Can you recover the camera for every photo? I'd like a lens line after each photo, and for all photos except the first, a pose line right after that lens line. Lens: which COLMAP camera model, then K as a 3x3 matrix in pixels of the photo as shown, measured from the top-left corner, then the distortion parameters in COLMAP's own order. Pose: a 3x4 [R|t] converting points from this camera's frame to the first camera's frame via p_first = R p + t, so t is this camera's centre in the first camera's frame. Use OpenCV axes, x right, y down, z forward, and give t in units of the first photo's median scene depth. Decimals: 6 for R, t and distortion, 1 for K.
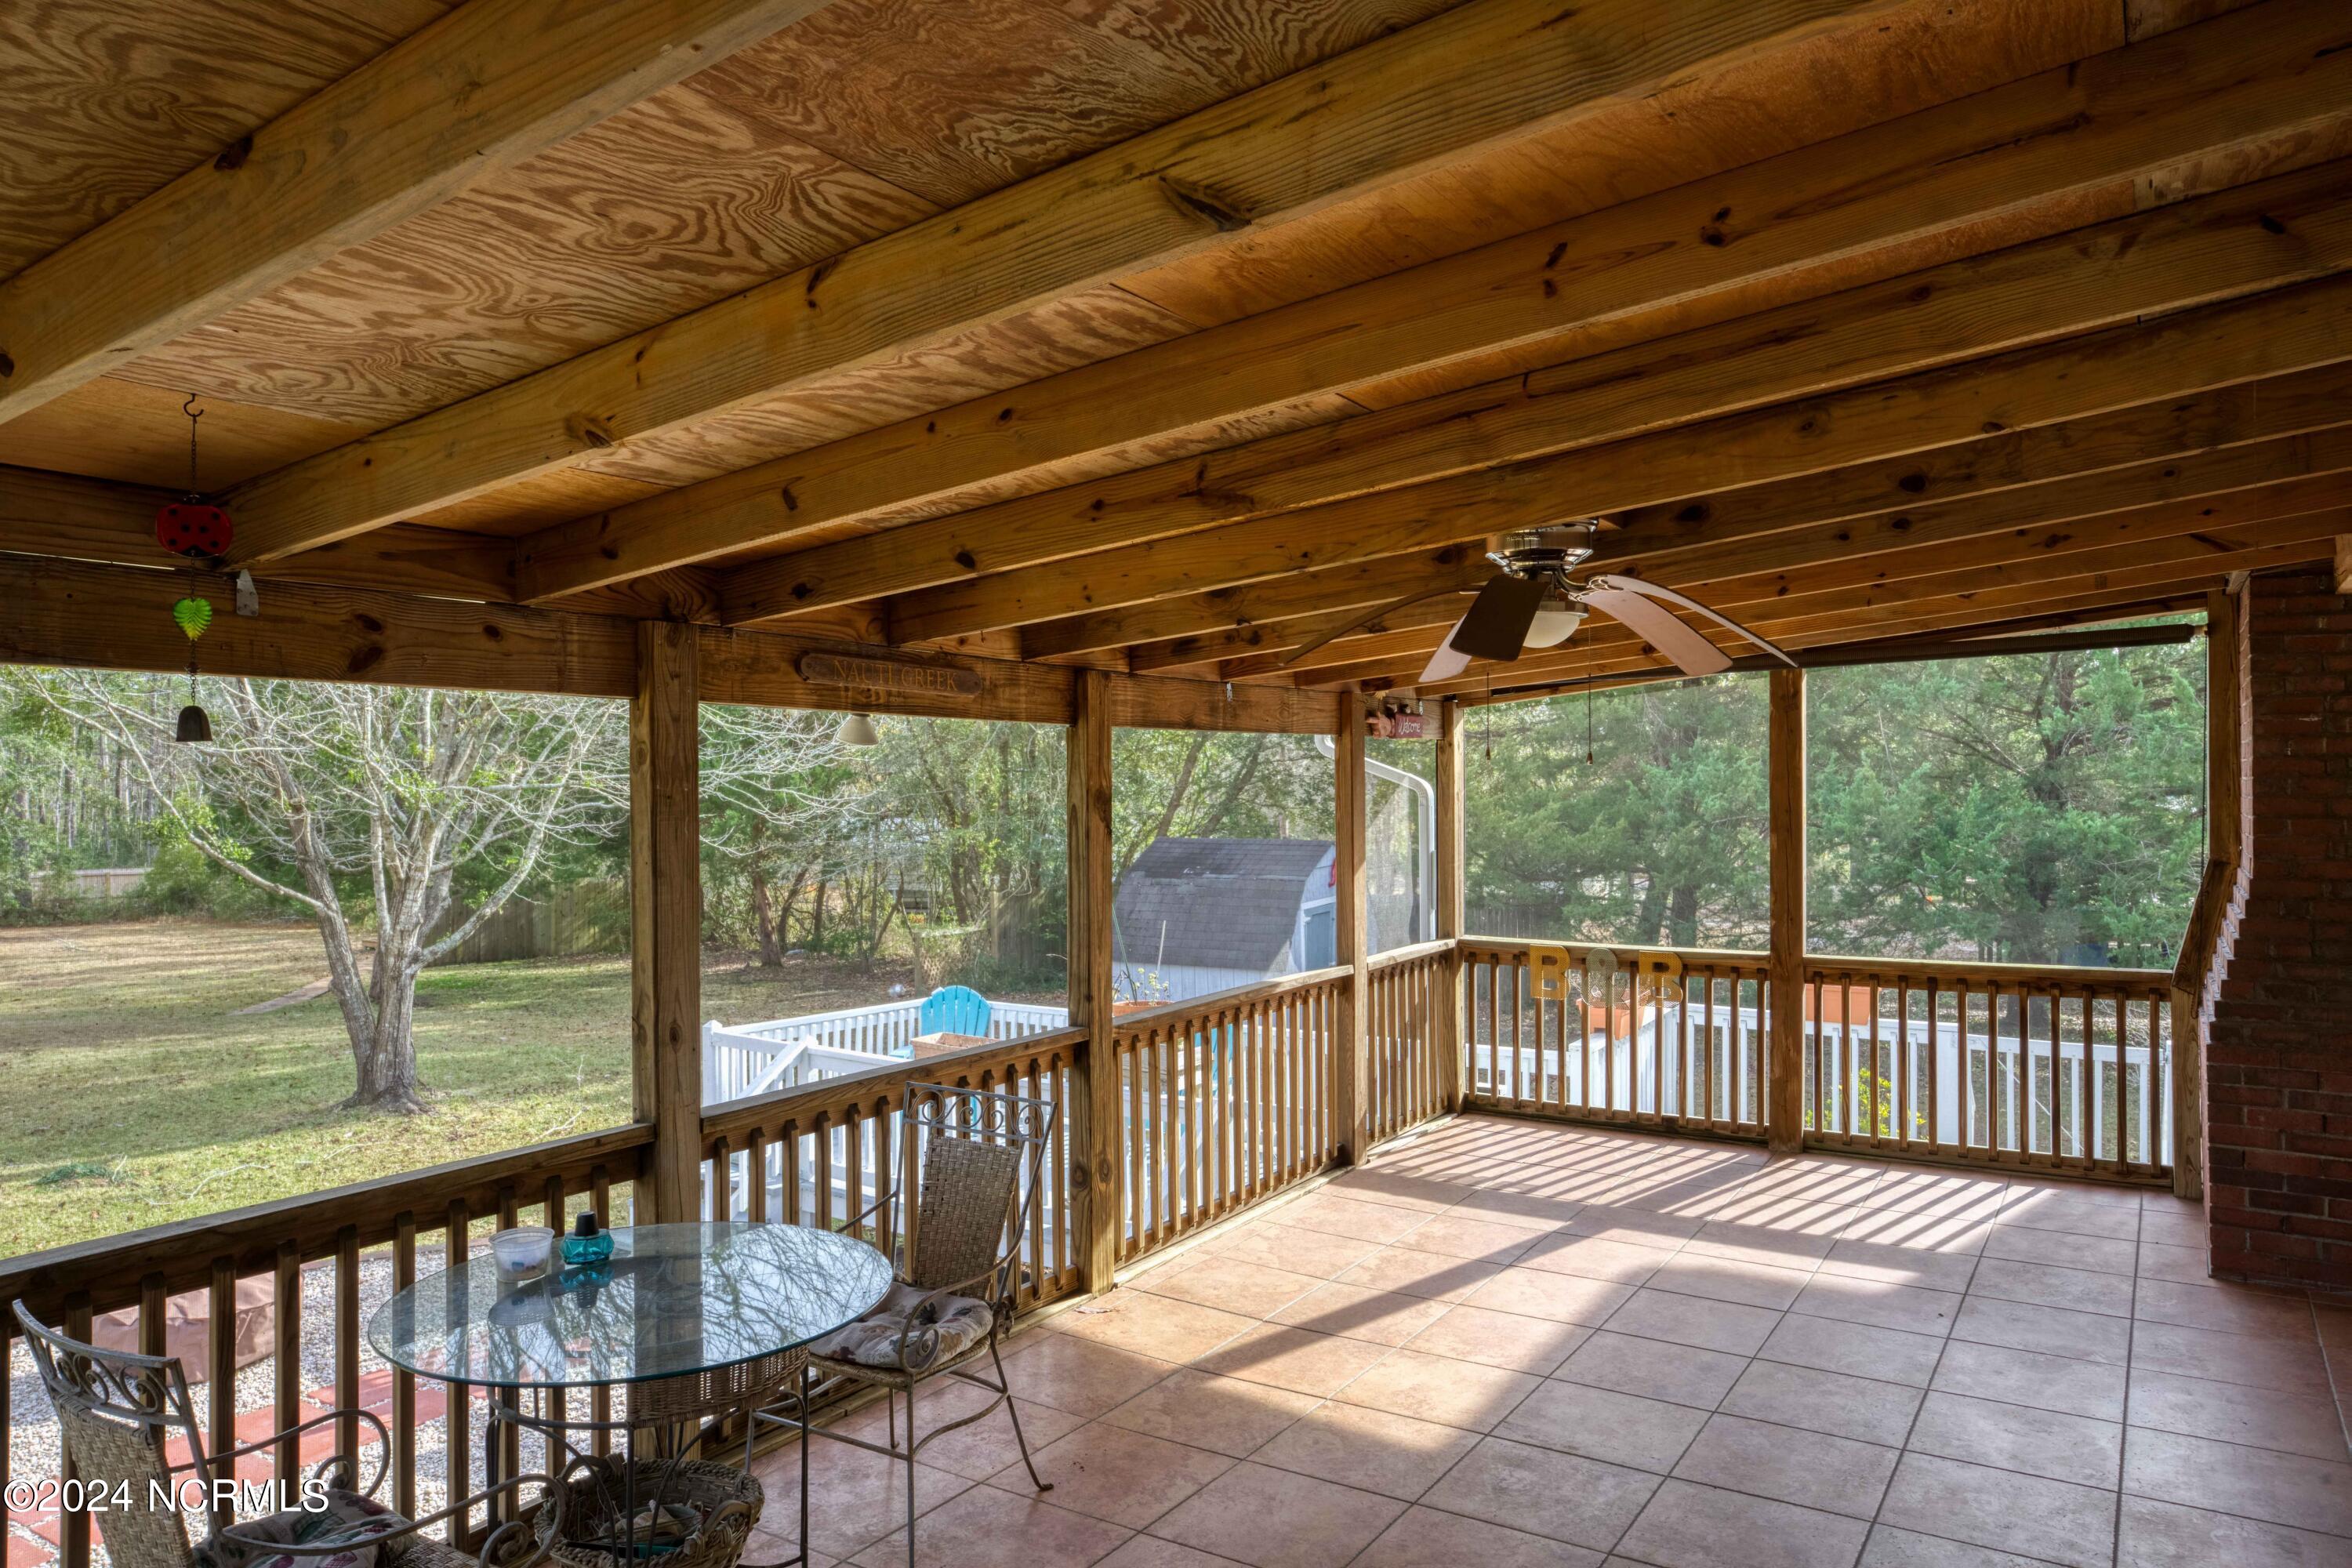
lens RADIAL K [[1598.7, 0, 1176.0], [0, 1598.7, 784.0], [0, 0, 1]] dist [-0.019383, 0.050383]
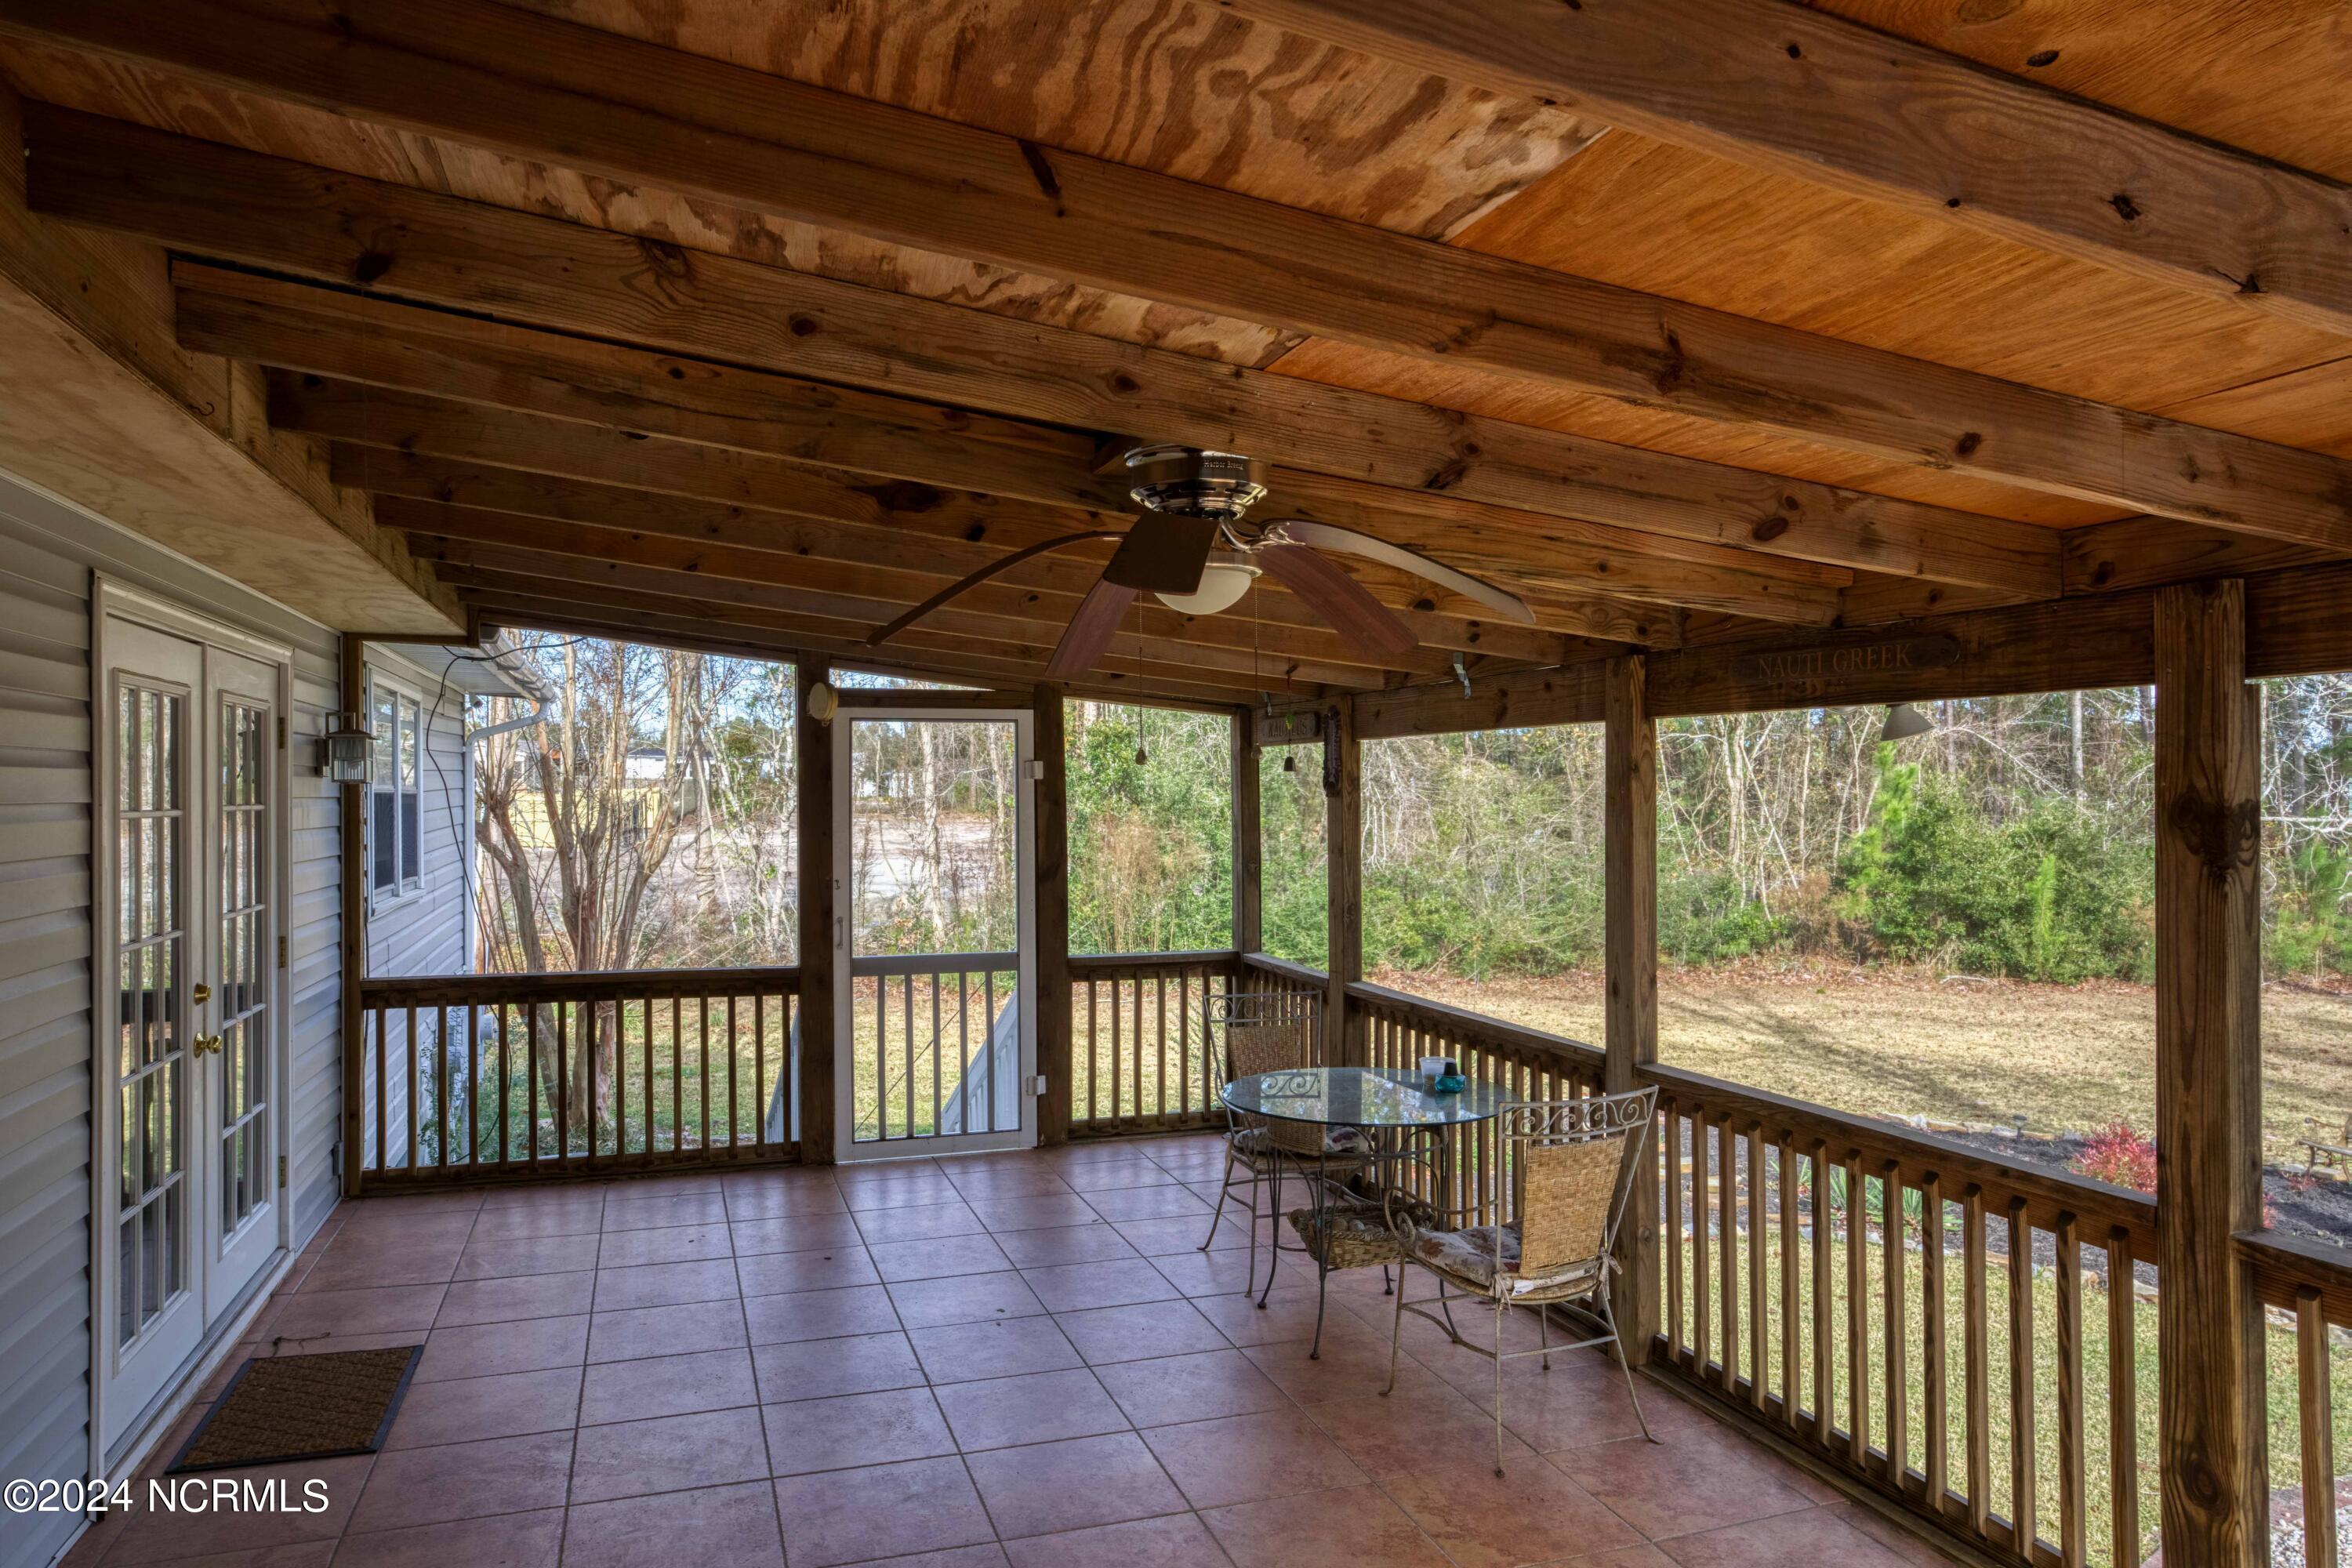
lens RADIAL K [[1528.0, 0, 1176.0], [0, 1528.0, 784.0], [0, 0, 1]] dist [-0.028898, 0.046662]
pose [[-0.634087, 0.001664, -0.773260, 0.854131], [0.005756, 0.999980, -0.002568, -0.001637], [0.773241, -0.006079, -0.634083, 1.547999]]
